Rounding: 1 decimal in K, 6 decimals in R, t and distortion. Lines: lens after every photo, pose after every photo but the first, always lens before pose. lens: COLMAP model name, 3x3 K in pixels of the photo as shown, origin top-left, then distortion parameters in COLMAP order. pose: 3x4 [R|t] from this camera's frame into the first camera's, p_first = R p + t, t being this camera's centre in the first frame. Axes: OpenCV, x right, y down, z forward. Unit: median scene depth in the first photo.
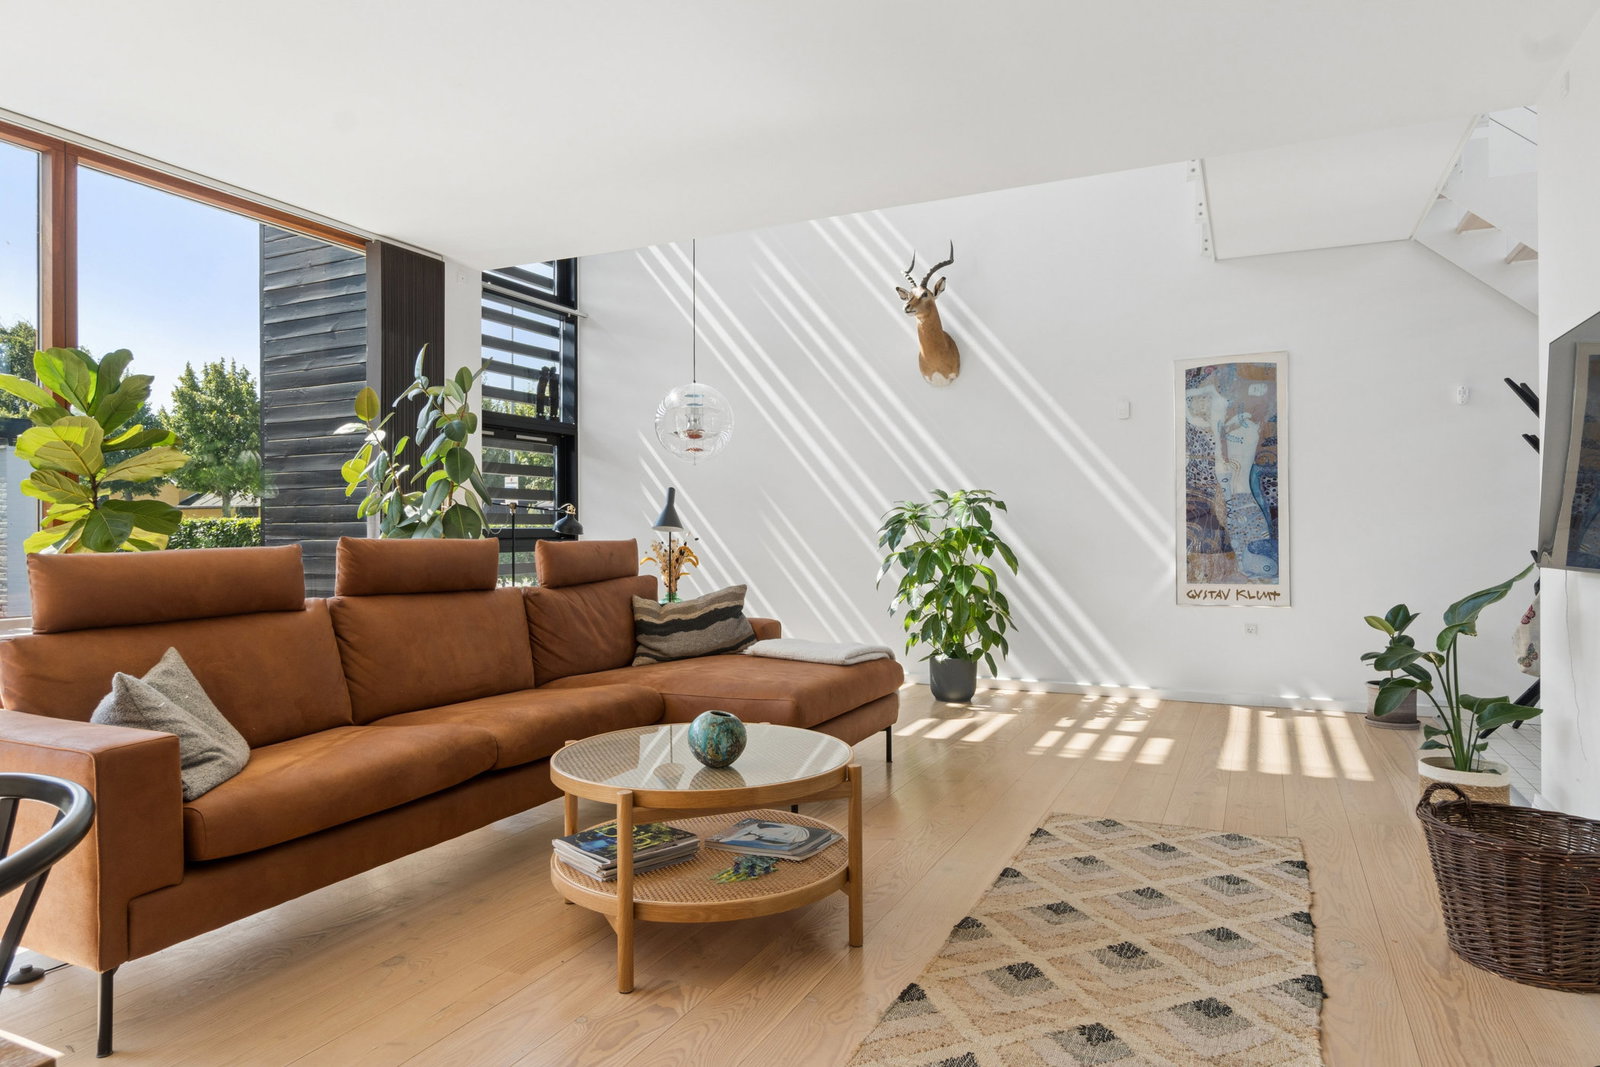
lens RADIAL K [[969.6, 0, 785.0], [0, 969.6, 530.4], [0, 0, 1]] dist [-0.001140, -0.000360]
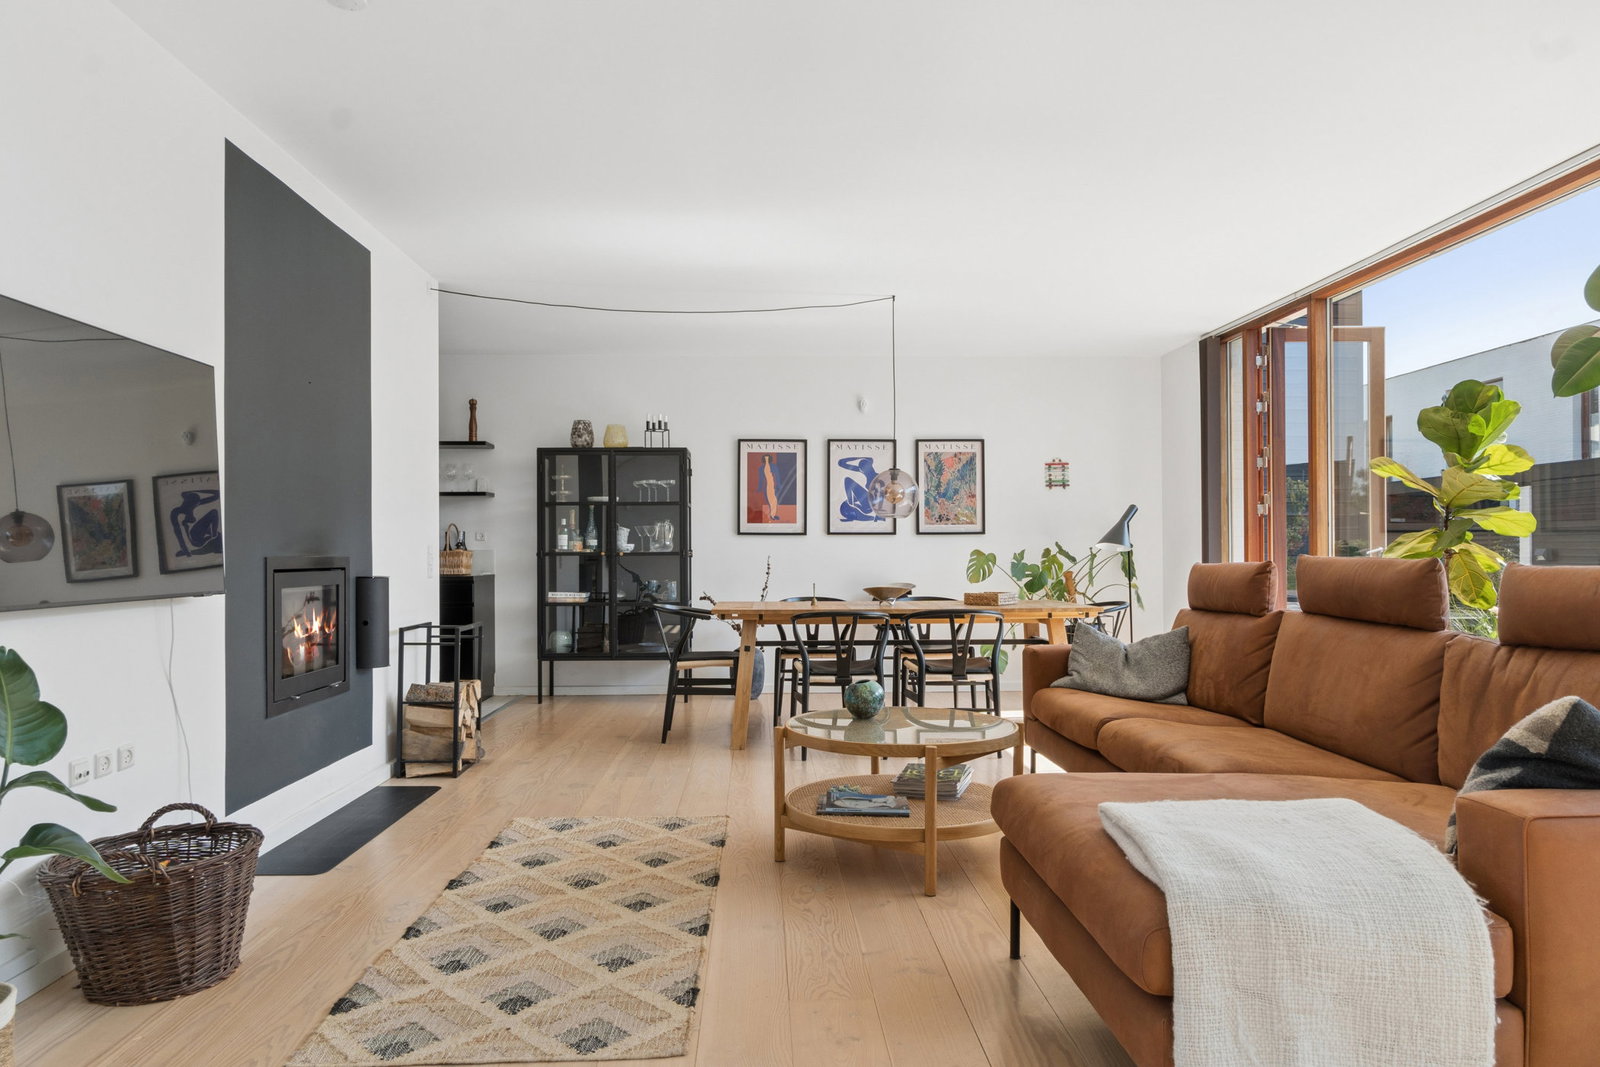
lens RADIAL K [[1044.5, 0, 799.0], [0, 1044.5, 550.5], [0, 0, 1]] dist [-0.003937, -0.000786]
pose [[-0.879366, 0.005781, -0.476111, 0.403461], [0.008160, 0.999962, -0.002930, 0.000966], [0.476076, -0.006462, -0.879381, 1.253582]]
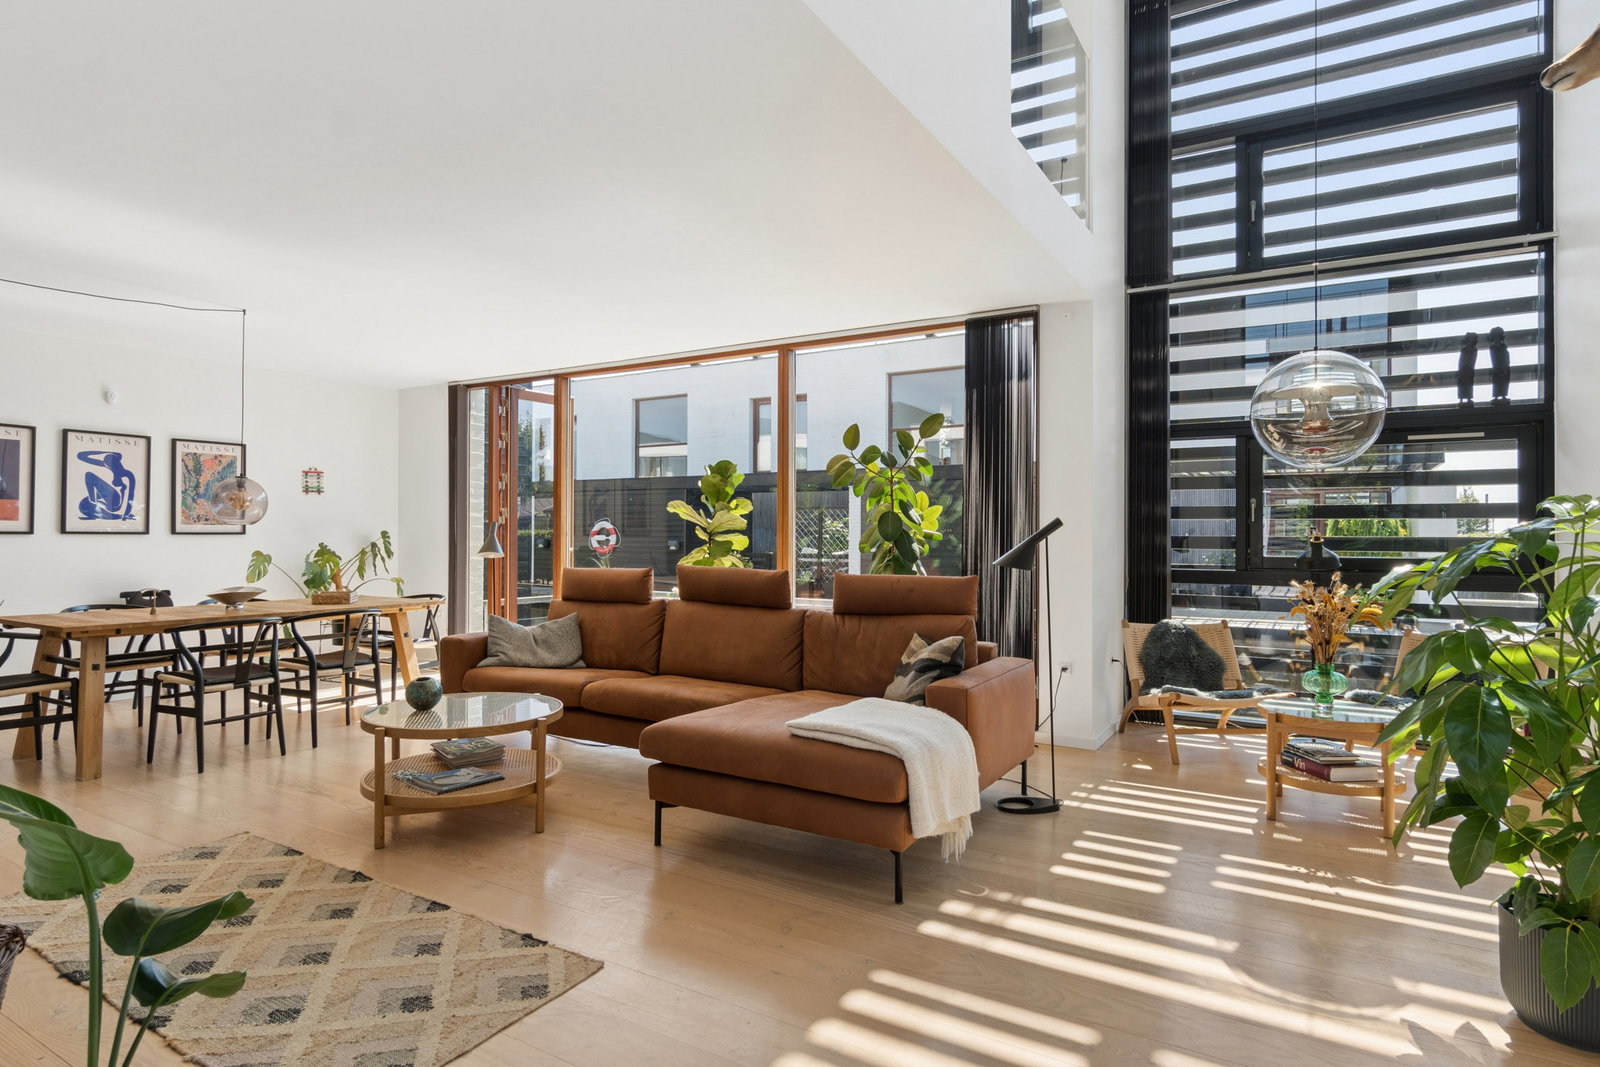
lens RADIAL K [[872.5, 0, 800.0], [0, 872.5, 533.5], [0, 0, 1]] dist [-0.005561, -0.000486]
pose [[-0.084195, 0.000483, -0.996449, 0.748892], [-0.002671, 0.999996, 0.000711, -0.034799], [0.996446, 0.002721, -0.084193, 0.966381]]
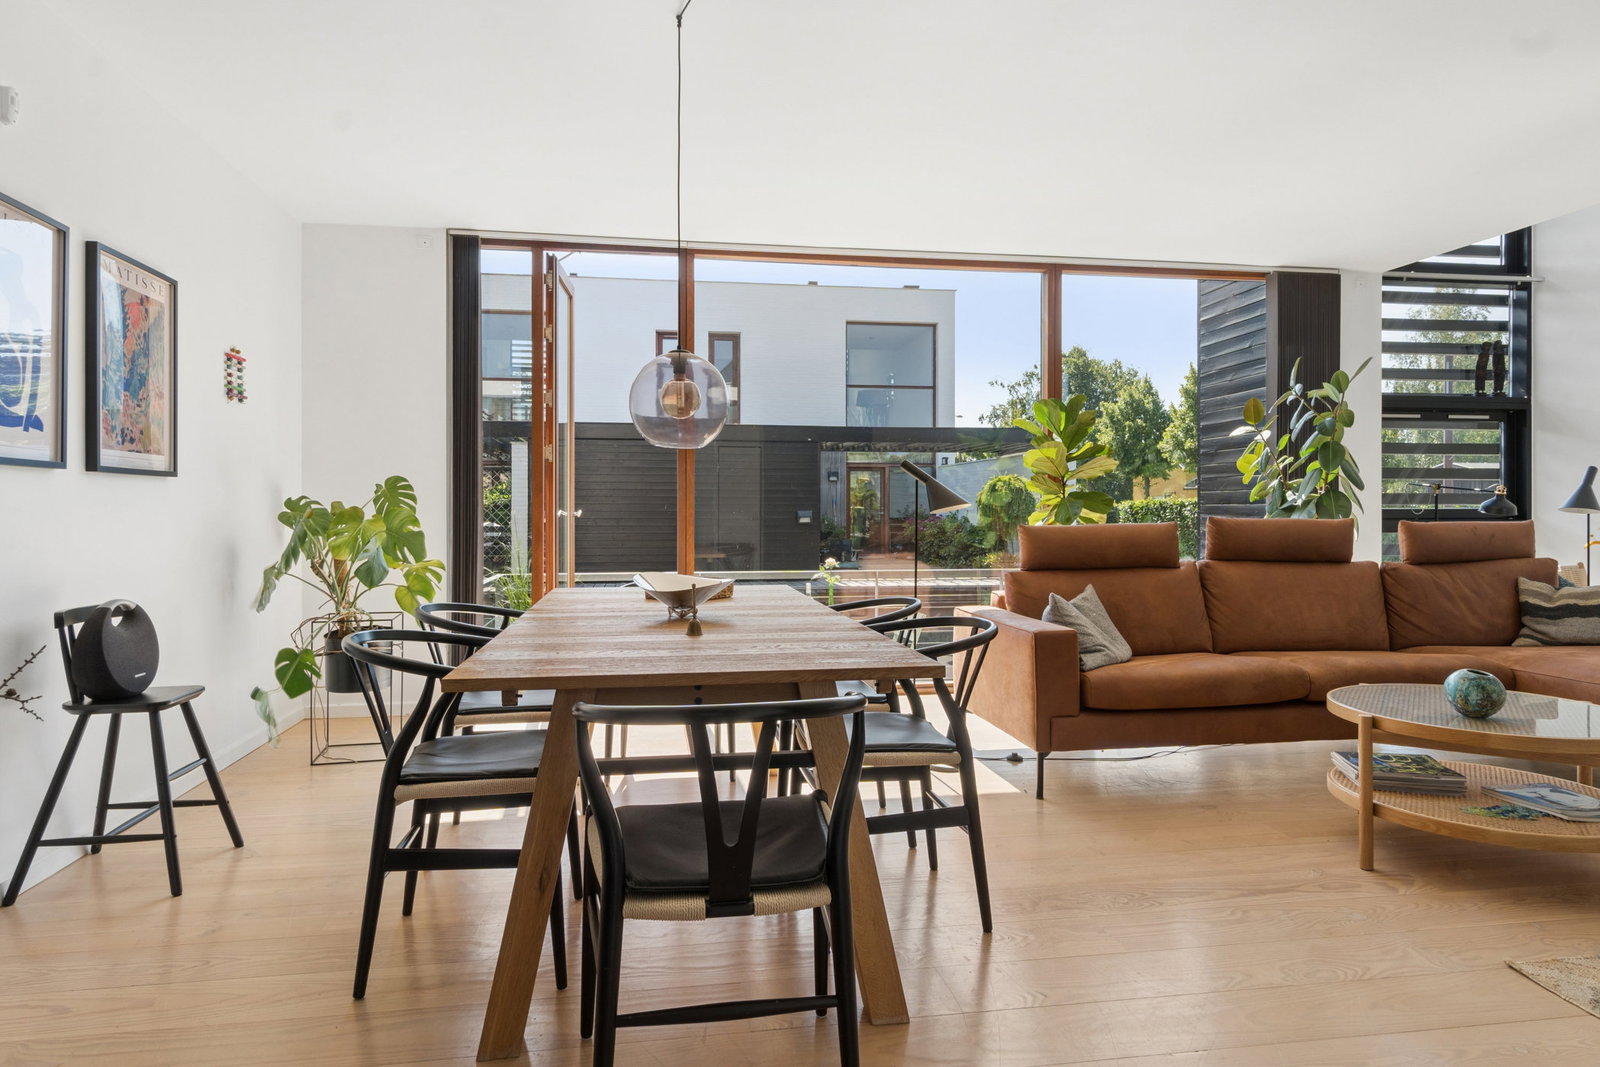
lens RADIAL K [[926.0, 0, 802.5], [0, 926.0, 506.0], [0, 0, 1]] dist [0.002554, 0.001661]
pose [[0.576774, -0.000910, -0.816903, 0.203799], [-0.001016, 0.999998, -0.001831, -0.003850], [0.816903, 0.001886, 0.576772, -0.163831]]
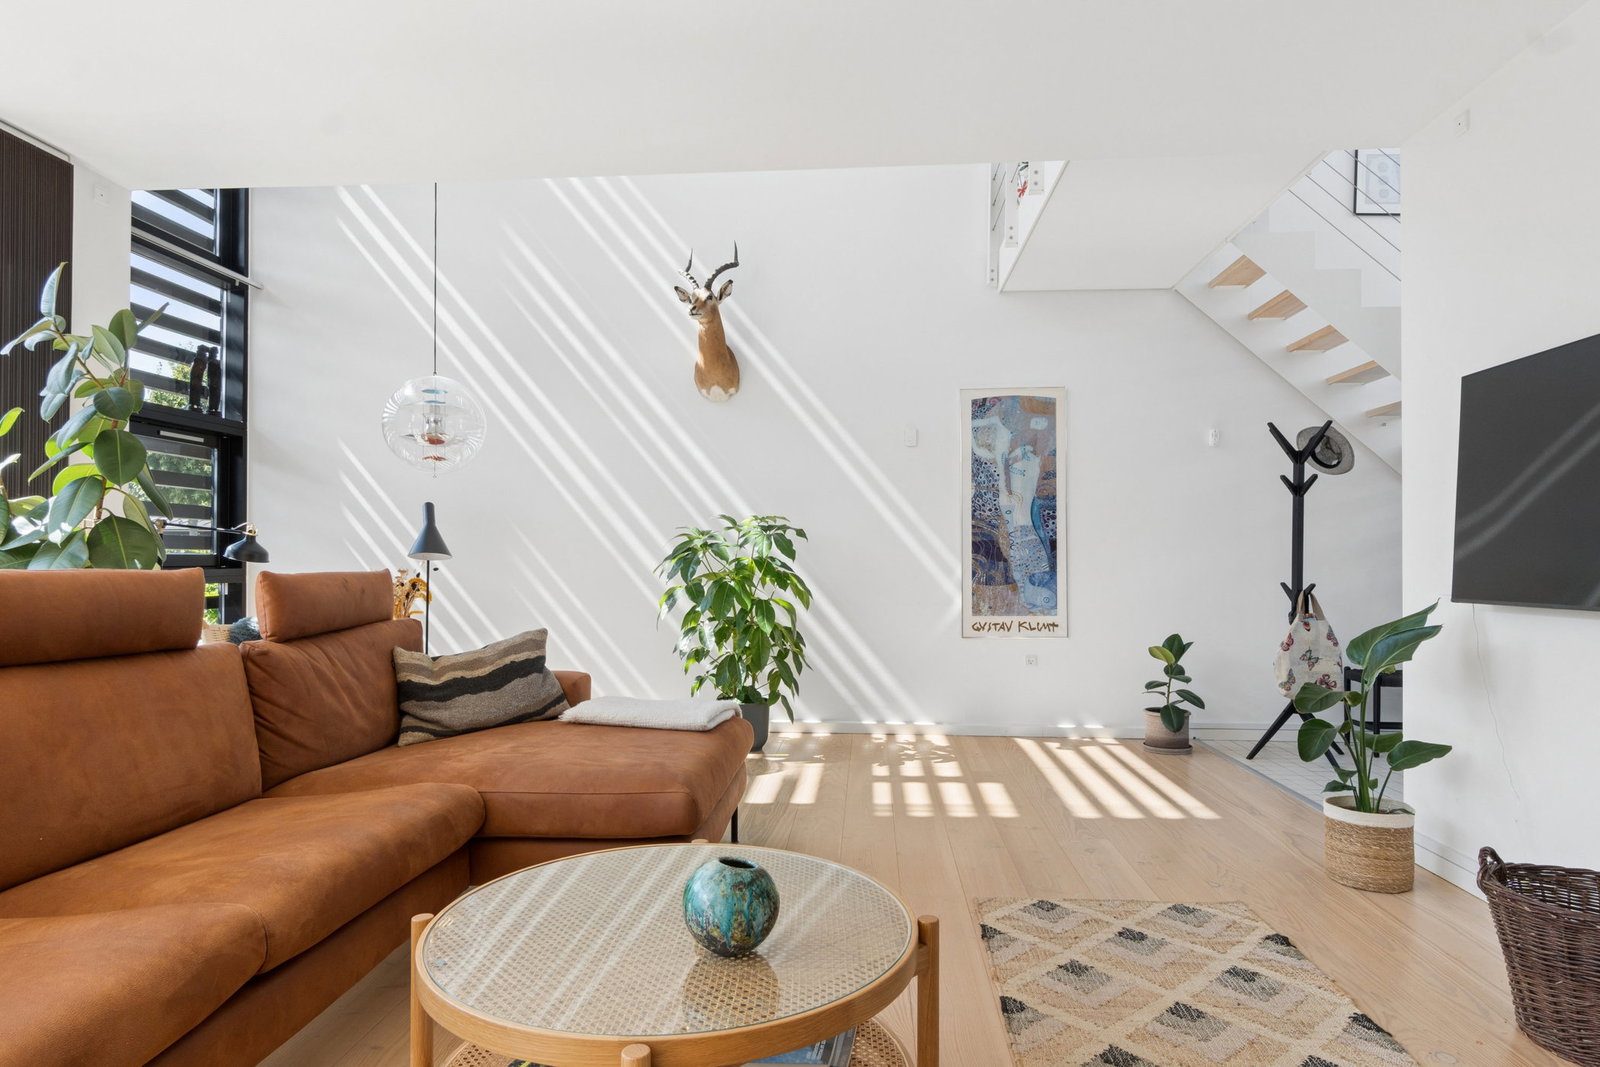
lens RADIAL K [[930.7, 0, 785.7], [0, 930.7, 552.7], [0, 0, 1]] dist [0.002720, 0.000986]
pose [[0.934250, 0.009184, 0.356500, -0.134059], [-0.006341, 0.999938, -0.009141, 0.000409], [-0.356562, 0.006280, 0.934250, 0.242340]]
